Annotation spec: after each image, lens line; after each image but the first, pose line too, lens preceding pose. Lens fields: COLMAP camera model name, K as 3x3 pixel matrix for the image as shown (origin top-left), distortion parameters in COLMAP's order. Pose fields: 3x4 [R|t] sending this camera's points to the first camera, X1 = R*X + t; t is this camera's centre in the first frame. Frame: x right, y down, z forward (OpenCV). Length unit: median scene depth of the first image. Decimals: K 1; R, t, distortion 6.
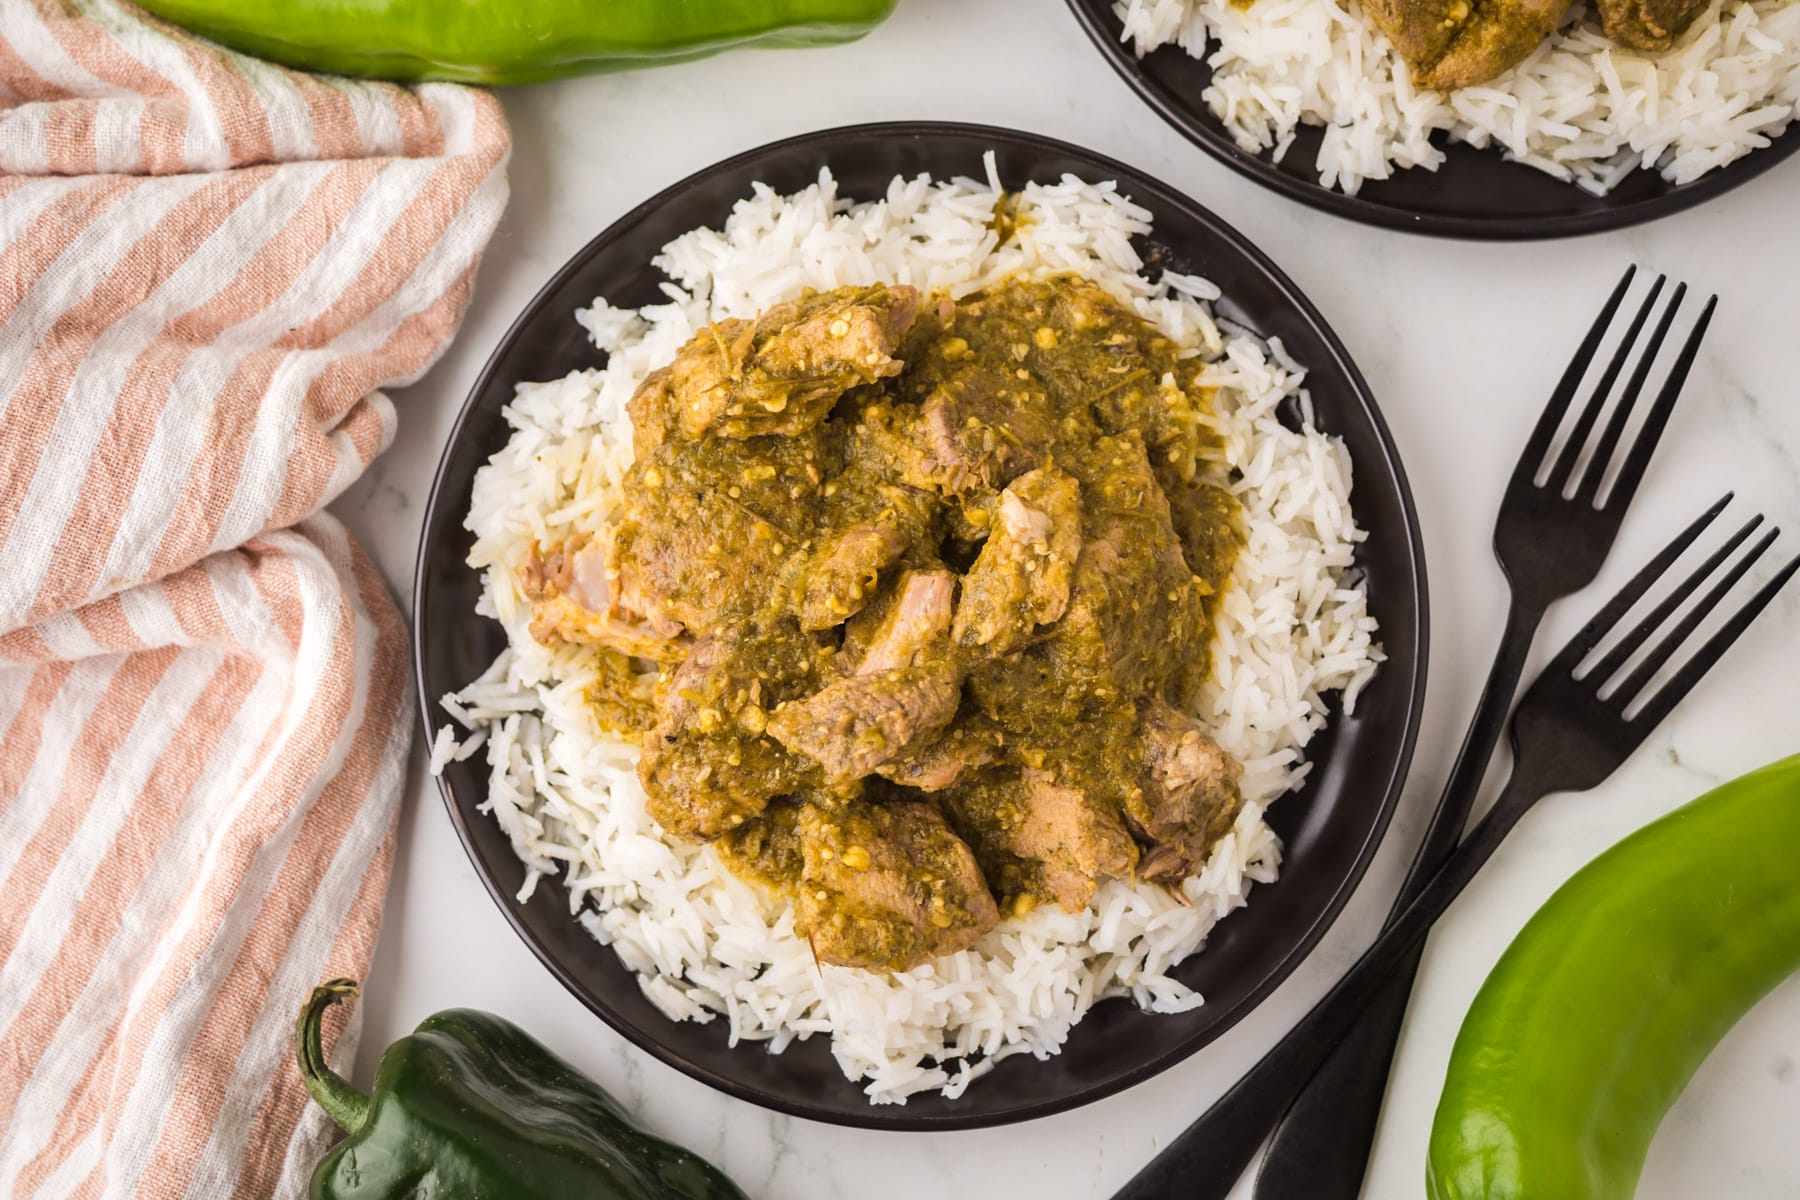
lens RADIAL K [[2740.1, 0, 900.0], [0, 2740.1, 600.0], [0, 0, 1]] dist [-0.022188, 0.001254]
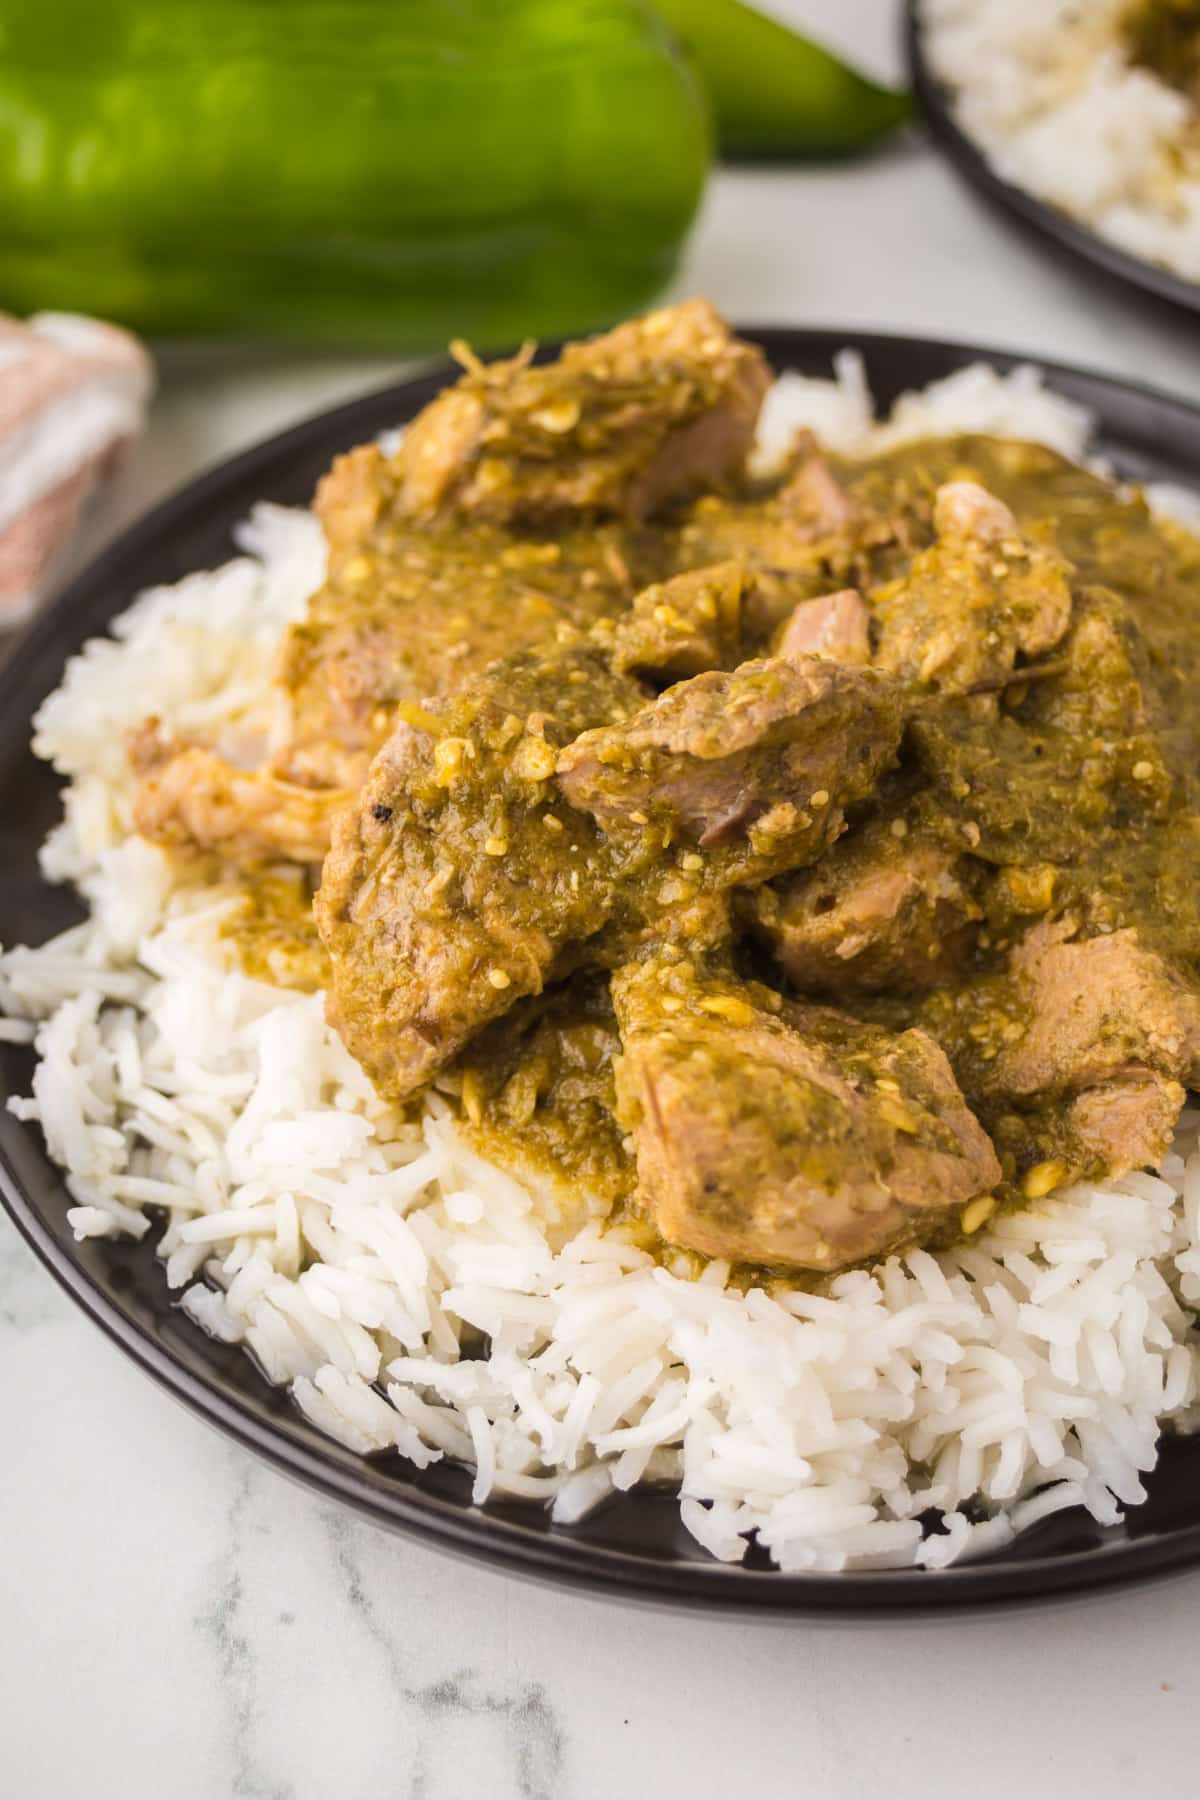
lens RADIAL K [[2784.4, 0, 600.0], [0, 2784.4, 900.0], [0, 0, 1]] dist [0.038464, 0.030898]
pose [[0.999583, -0.010250, 0.026981, -0.054341], [0.024737, 0.785867, -0.617901, 0.405781], [-0.014870, 0.618311, 0.785793, 0.565015]]
